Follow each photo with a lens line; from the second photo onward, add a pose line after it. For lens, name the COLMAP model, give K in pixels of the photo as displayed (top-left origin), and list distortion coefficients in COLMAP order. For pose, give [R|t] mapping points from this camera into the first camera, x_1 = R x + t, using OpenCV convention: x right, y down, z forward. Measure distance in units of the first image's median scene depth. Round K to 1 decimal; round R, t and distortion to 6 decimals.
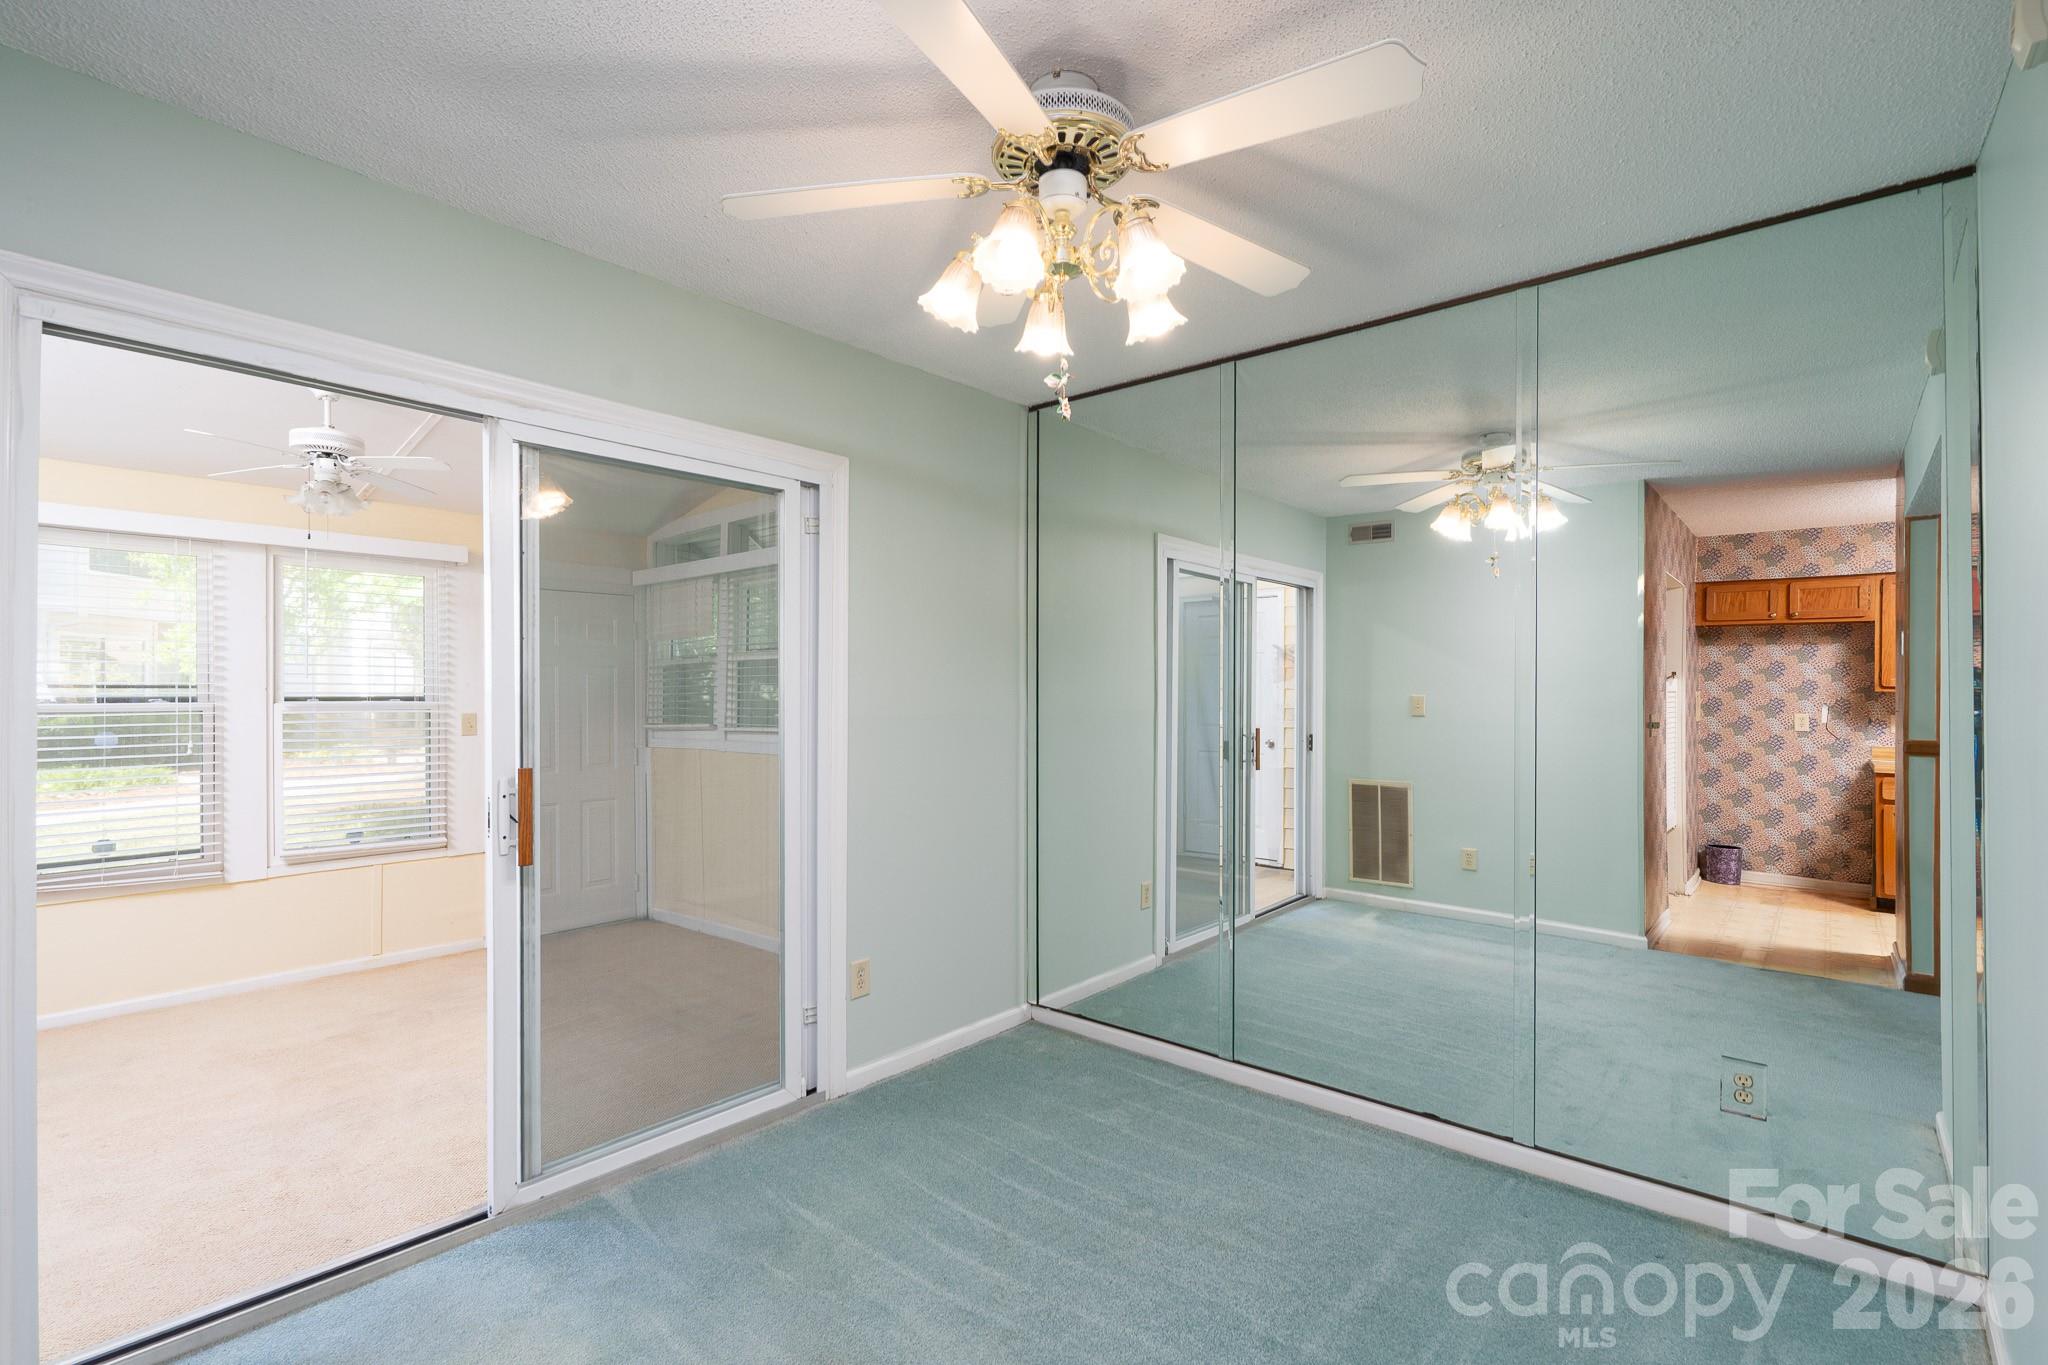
lens RADIAL K [[951.2, 0, 1020.6], [0, 951.2, 689.0], [0, 0, 1]] dist [-0.011679, 0.005828]
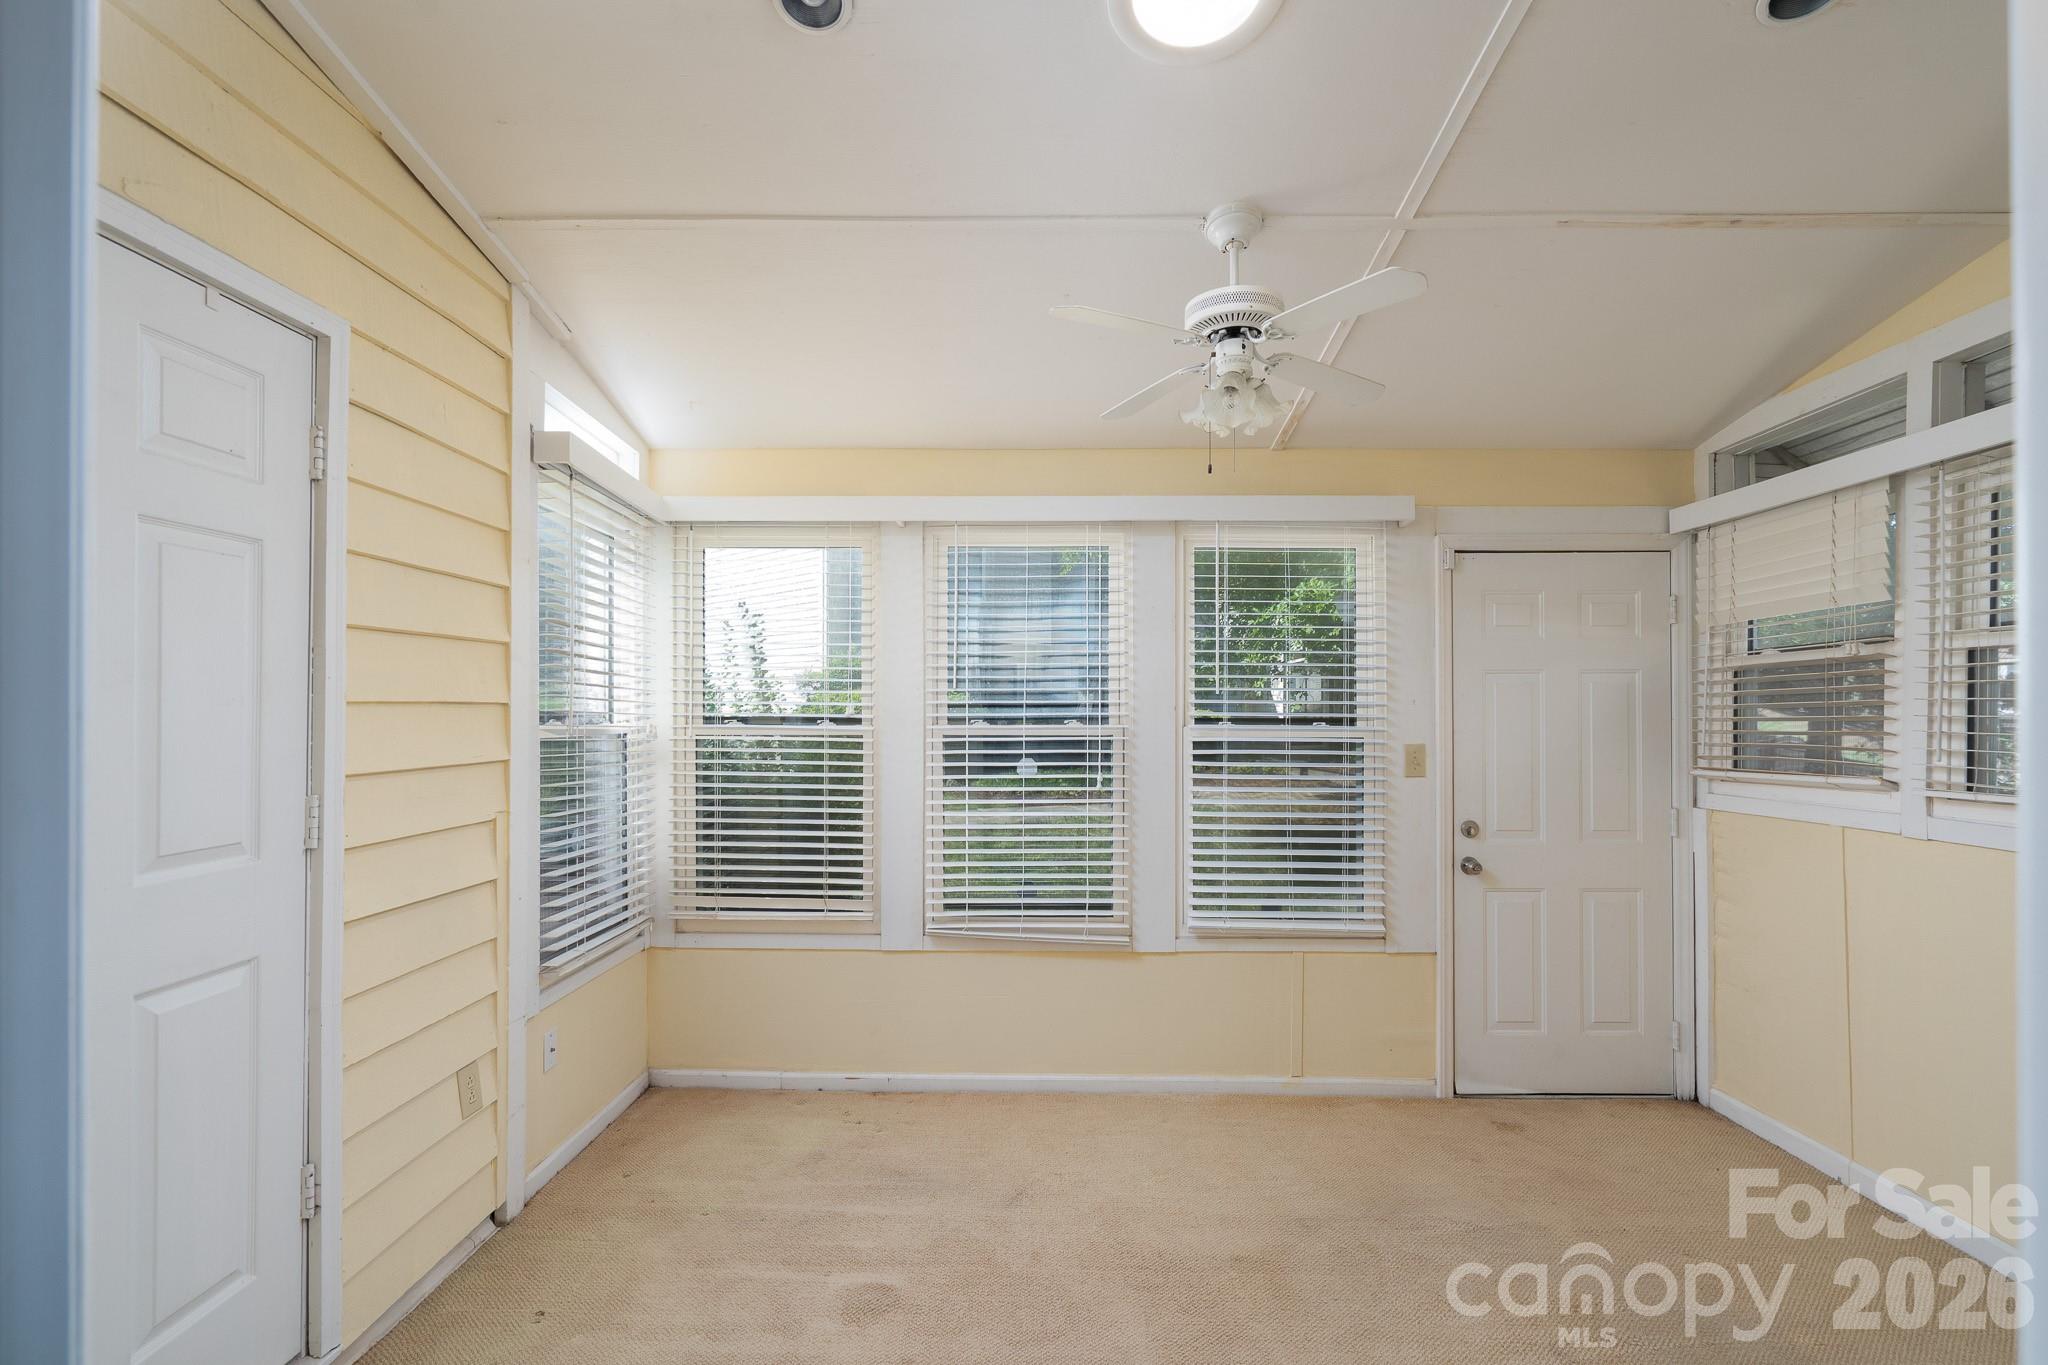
lens RADIAL K [[951.2, 0, 1038.6], [0, 951.2, 713.0], [0, 0, 1]] dist [-0.011679, 0.005828]
pose [[0.655379, 0.006408, -0.755273, -0.243957], [0.000590, 0.999959, 0.008995, -0.002454], [0.755300, -0.006341, 0.655349, 0.349895]]
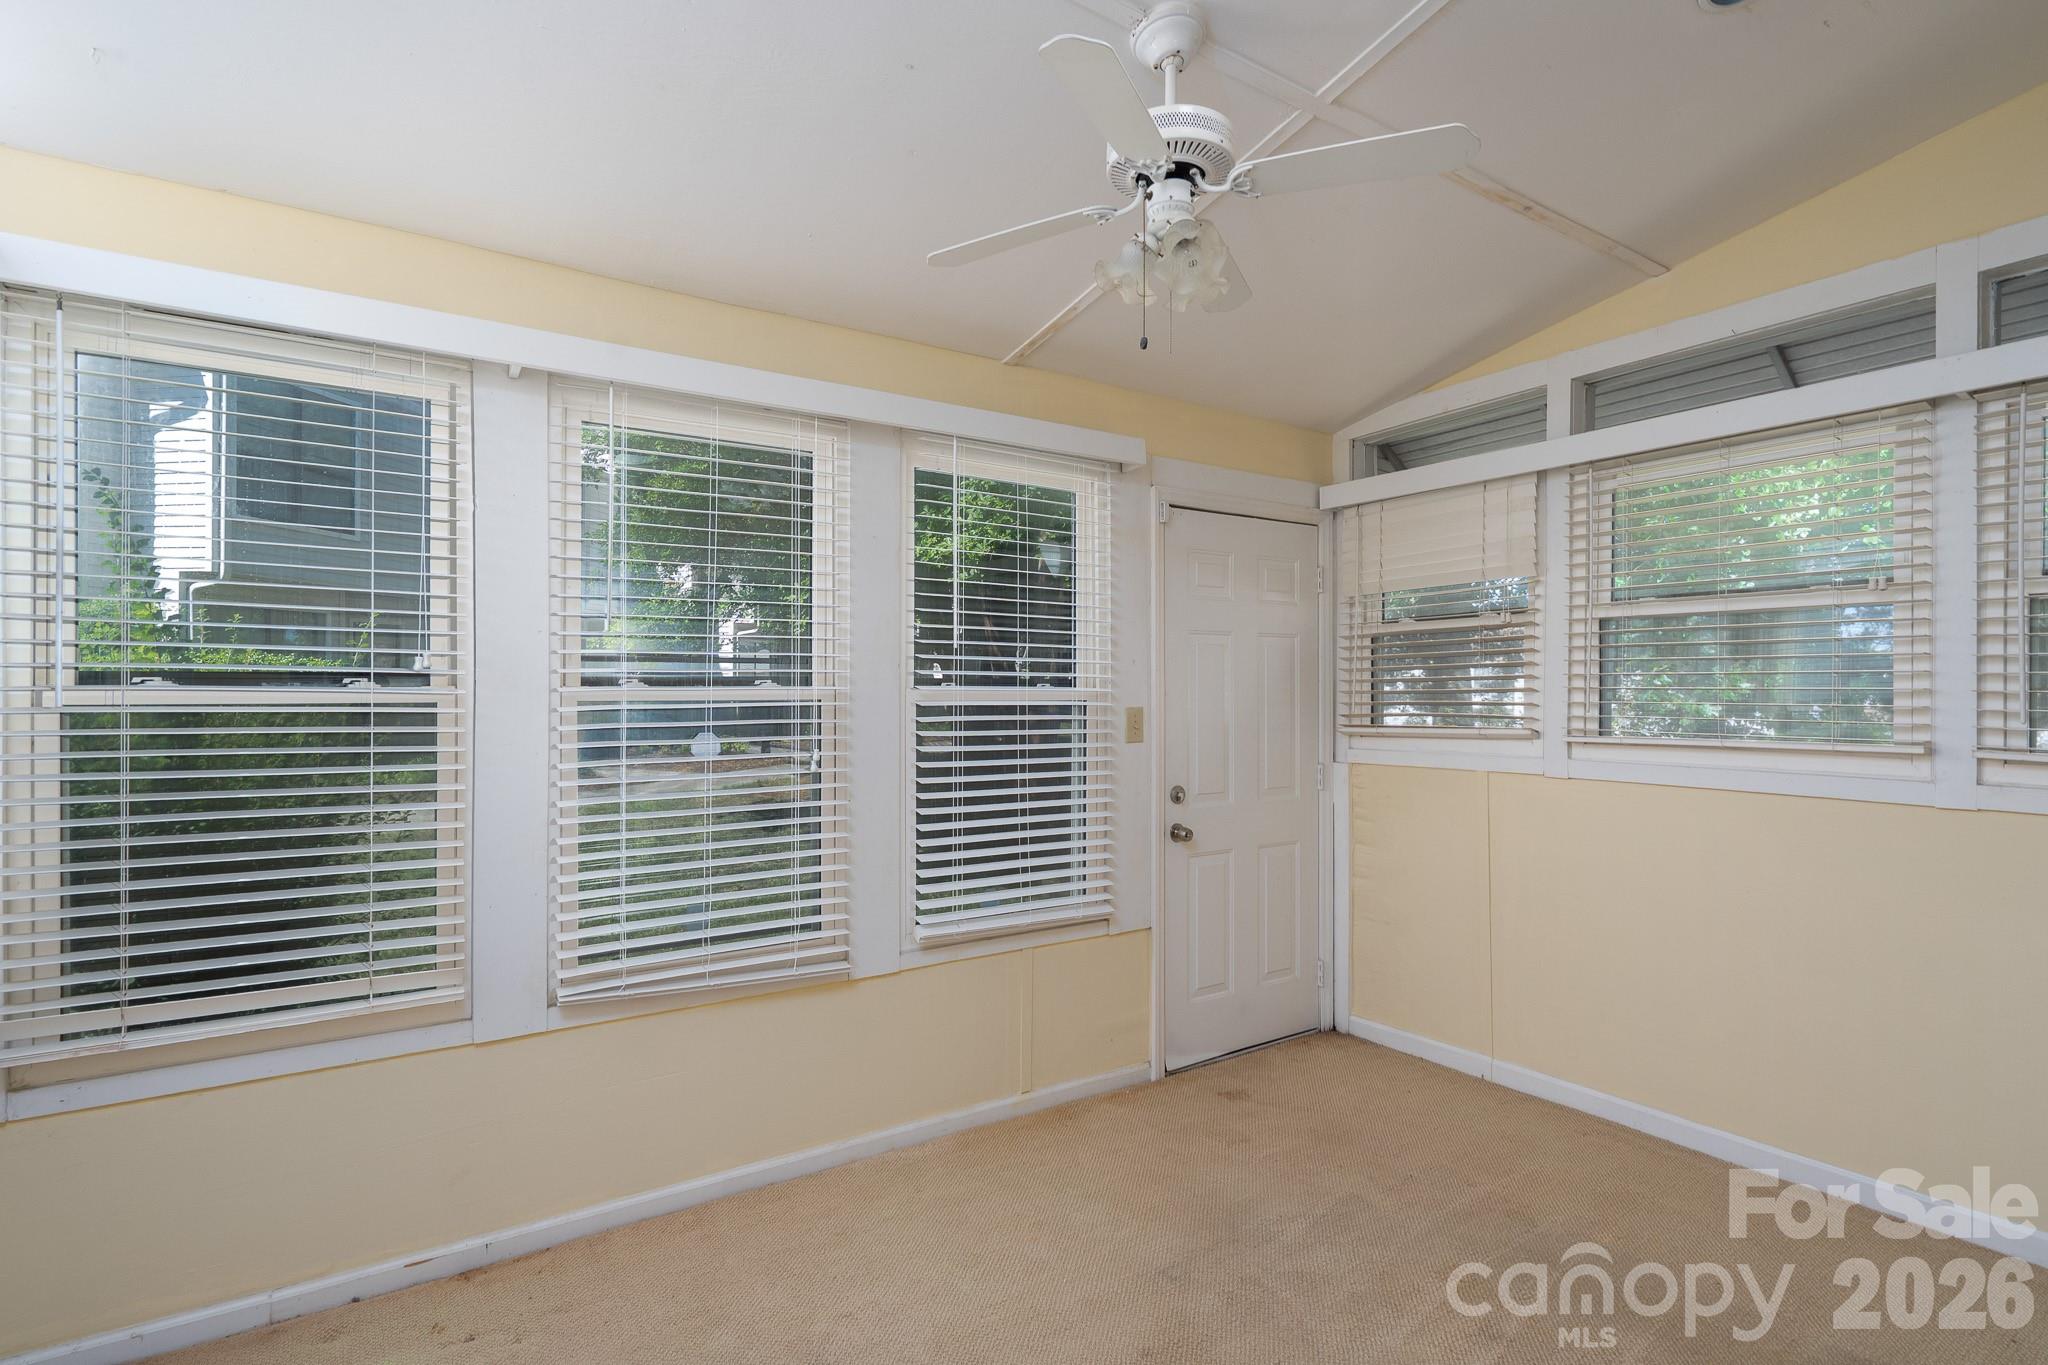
lens RADIAL K [[951.2, 0, 995.8], [0, 951.2, 692.9], [0, 0, 1]] dist [-0.011679, 0.005828]
pose [[0.964952, 0.005559, -0.262367, -0.492441], [-0.003397, 0.999956, 0.008693, 0.010844], [0.262404, -0.007497, 0.964929, 0.361011]]
